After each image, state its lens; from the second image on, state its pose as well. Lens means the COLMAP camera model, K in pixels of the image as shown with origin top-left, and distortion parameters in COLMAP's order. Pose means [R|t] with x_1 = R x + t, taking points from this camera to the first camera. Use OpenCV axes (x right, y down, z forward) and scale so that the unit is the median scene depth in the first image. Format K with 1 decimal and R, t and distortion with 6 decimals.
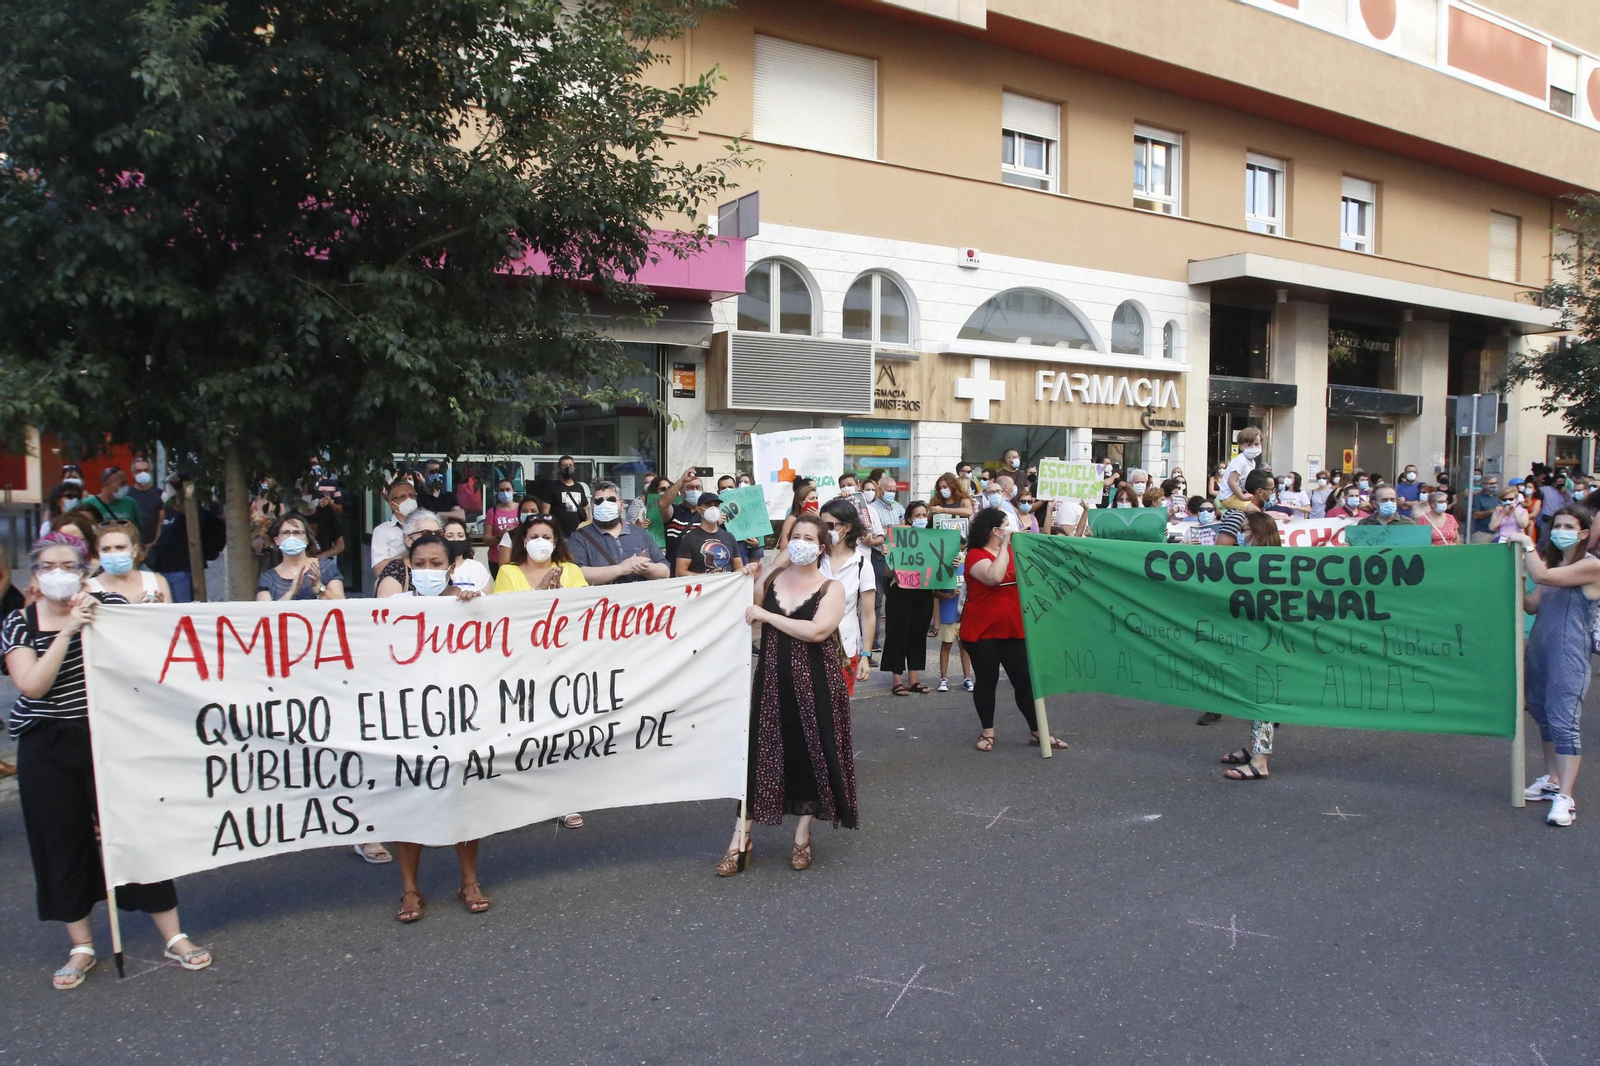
lens RADIAL K [[1172.2, 0, 793.6], [0, 1172.2, 538.8], [0, 0, 1]] dist [-0.091650, 0.060953]
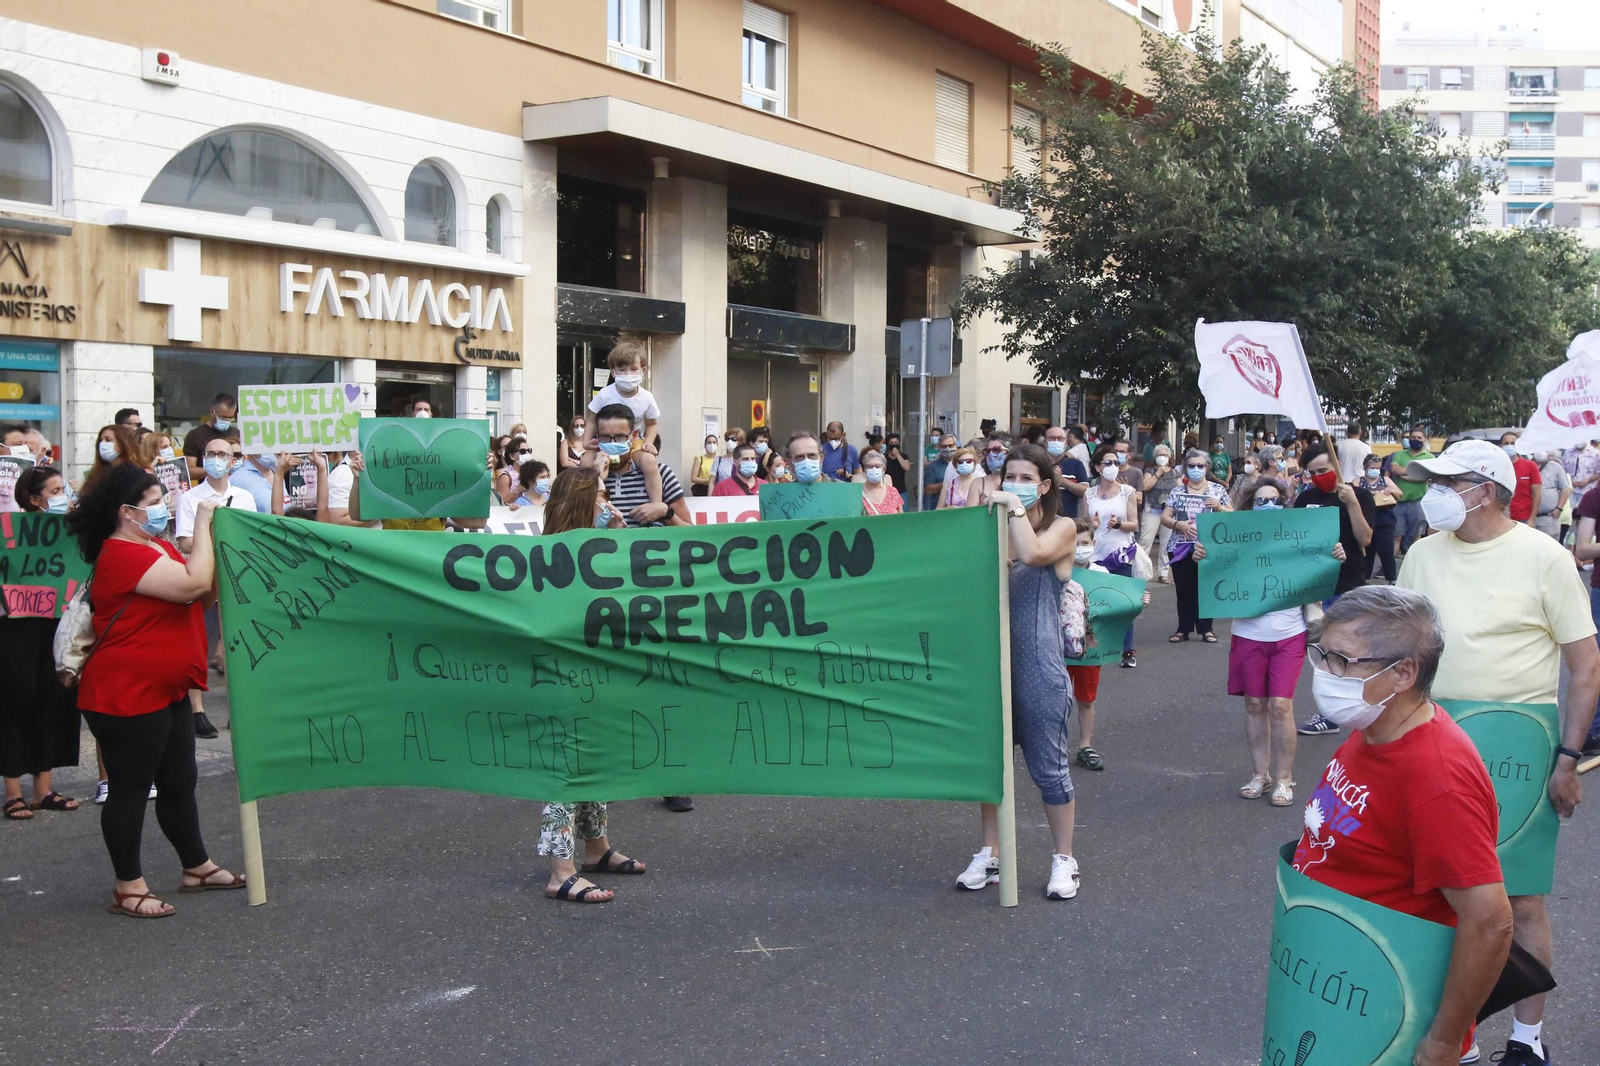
lens RADIAL K [[1803.5, 0, 800.0], [0, 1803.5, 533.0], [0, 0, 1]] dist [-0.074785, 0.133256]
pose [[0.891261, -0.022759, 0.452919, 0.022541], [0.027546, 0.999613, -0.003977, 0.007518], [-0.452653, 0.016020, 0.891543, 0.045830]]
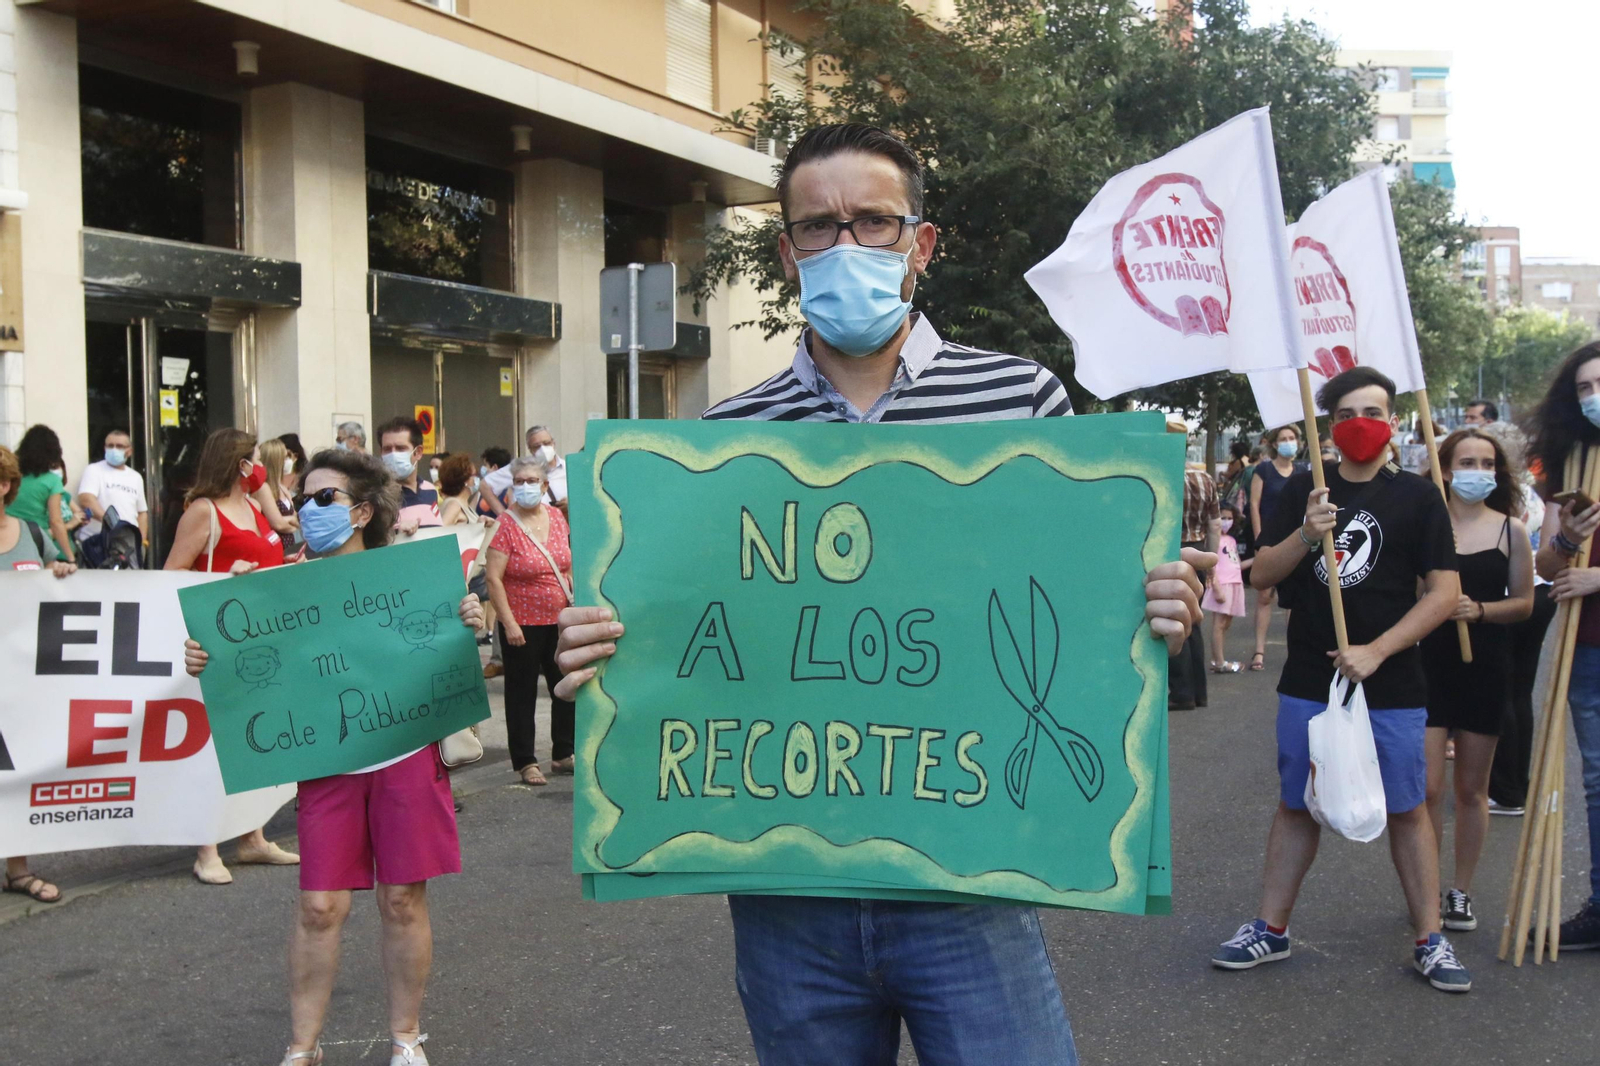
lens RADIAL K [[1885.1, 0, 800.0], [0, 1885.1, 533.0], [0, 0, 1]] dist [-0.073639, 0.010866]
pose [[0.829806, -0.034831, 0.556964, 0.211623], [0.056928, 0.998127, -0.022396, 0.004557], [-0.555141, 0.050291, 0.830235, 0.313956]]
